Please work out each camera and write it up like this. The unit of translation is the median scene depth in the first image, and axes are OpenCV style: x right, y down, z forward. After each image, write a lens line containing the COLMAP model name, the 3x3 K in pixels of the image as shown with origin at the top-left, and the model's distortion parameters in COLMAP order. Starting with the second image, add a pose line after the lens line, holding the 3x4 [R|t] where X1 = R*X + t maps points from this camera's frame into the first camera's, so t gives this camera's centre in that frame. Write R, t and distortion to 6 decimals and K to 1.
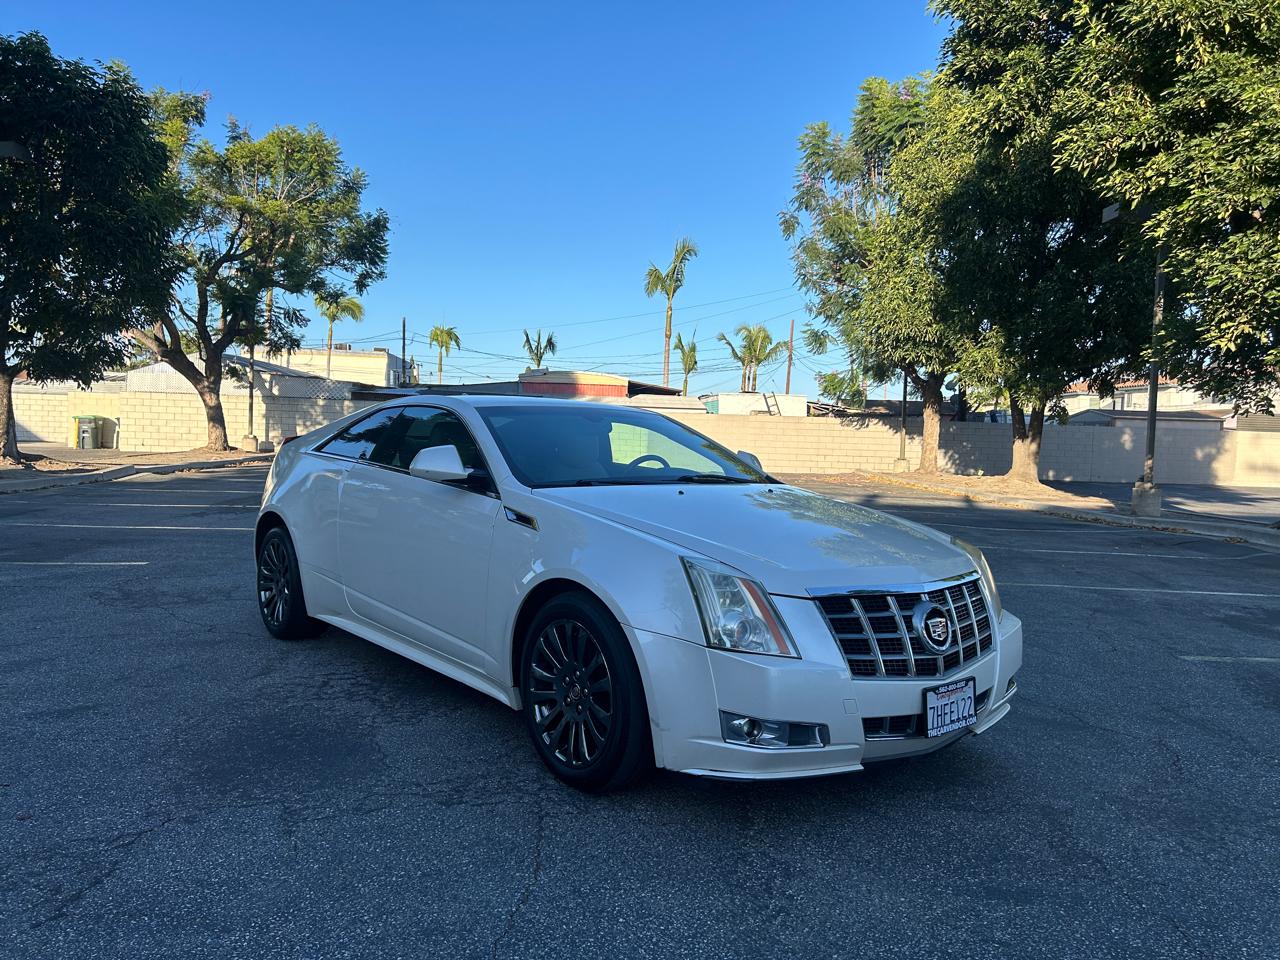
lens RADIAL K [[958.1, 0, 633.4], [0, 958.1, 492.5], [0, 0, 1]] dist [0.049202, -0.052467]
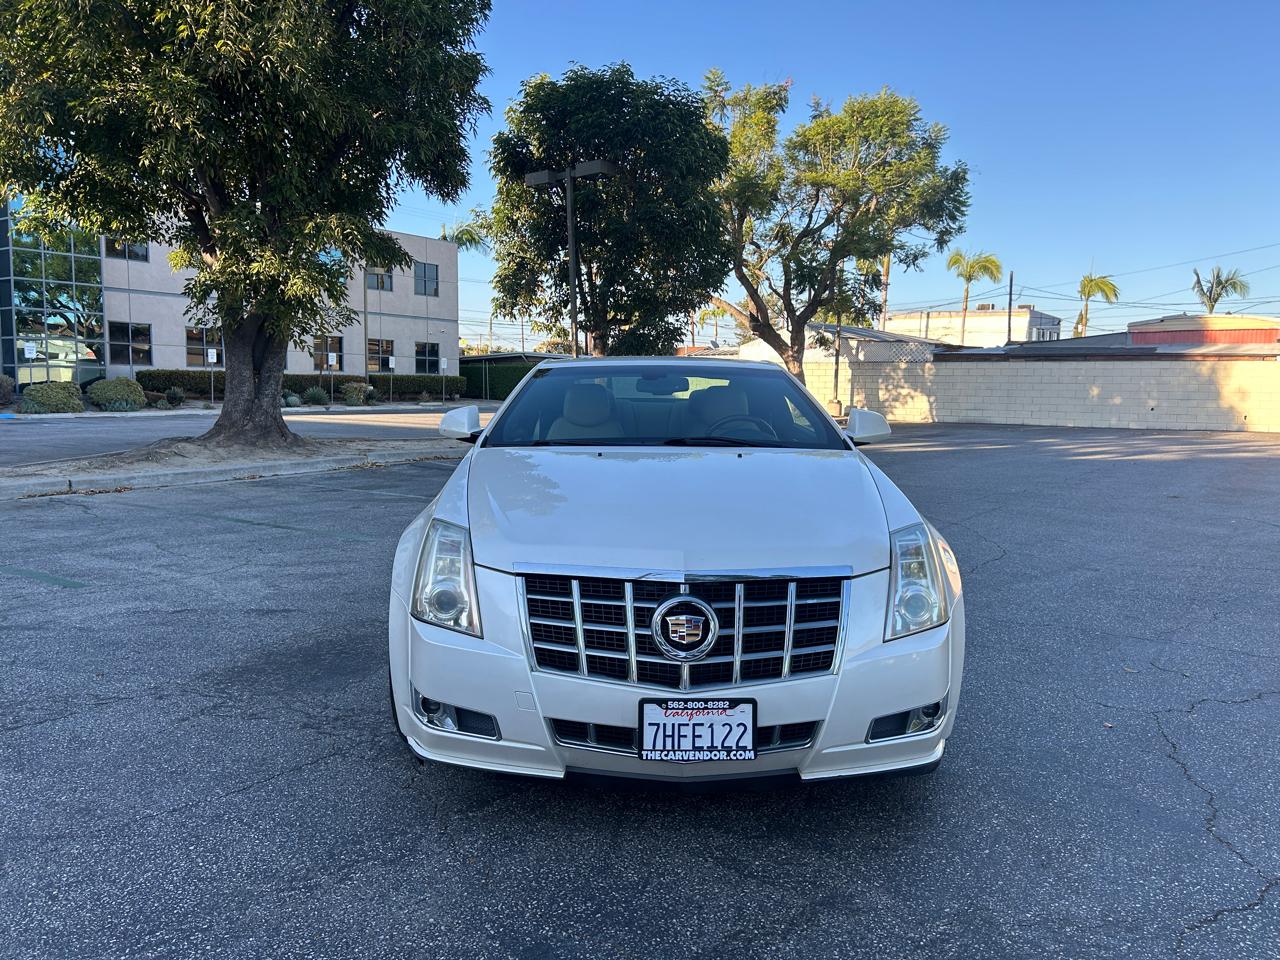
lens RADIAL K [[958.1, 0, 635.6], [0, 958.1, 485.3], [0, 0, 1]] dist [0.049202, -0.052467]
pose [[0.785234, 0.040033, -0.617904, 0.105939], [-0.021423, 0.999067, 0.037503, -0.000829], [0.618829, -0.016211, 0.785359, 0.048851]]
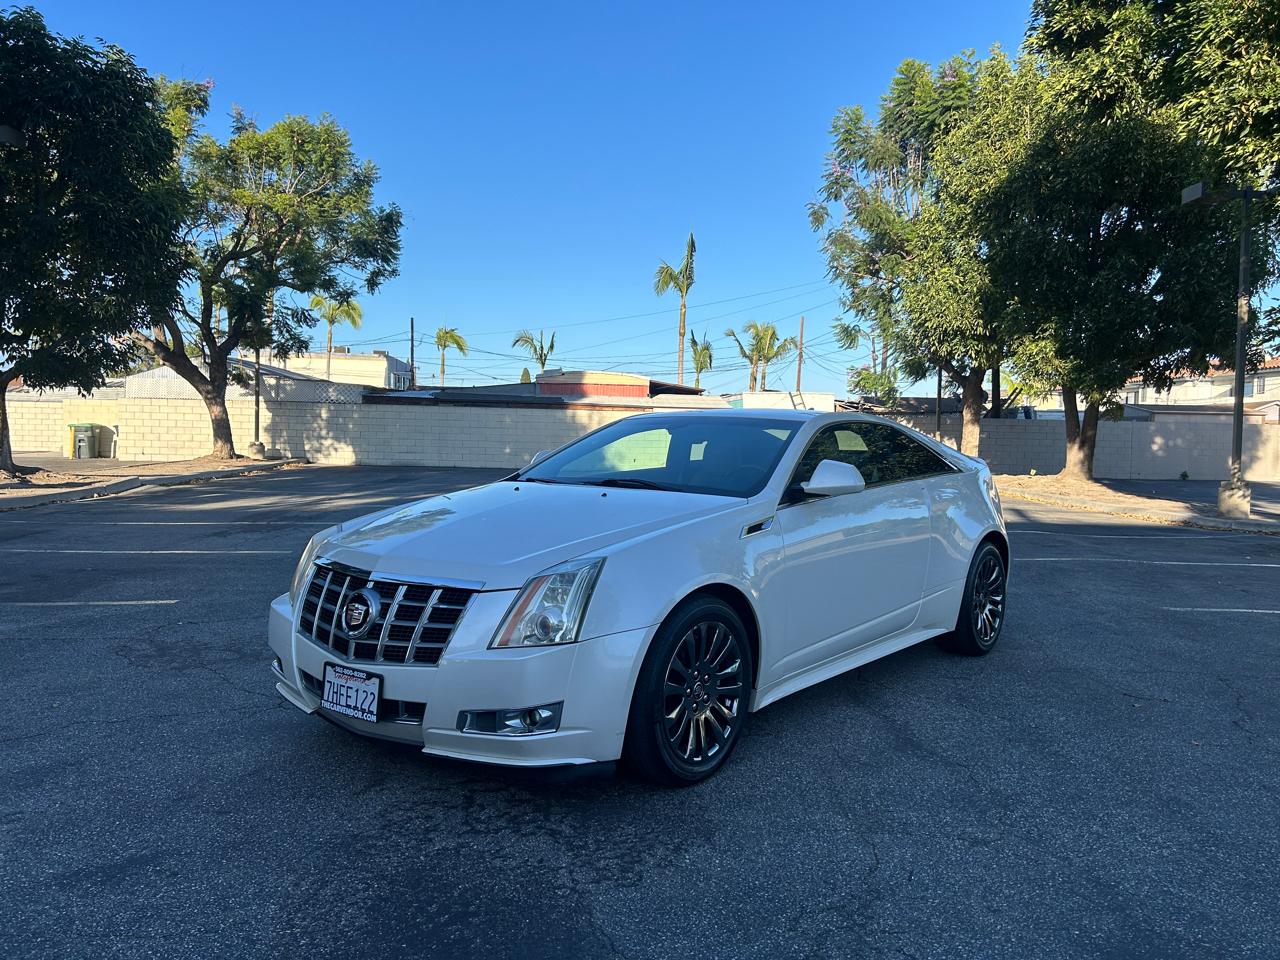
lens RADIAL K [[958.1, 0, 640.8], [0, 958.1, 482.4], [0, 0, 1]] dist [0.049202, -0.052467]
pose [[0.999829, -0.013402, 0.012768, -0.039151], [0.013539, 0.999850, -0.010767, -0.005460], [-0.012622, 0.010938, 0.999861, 0.055595]]
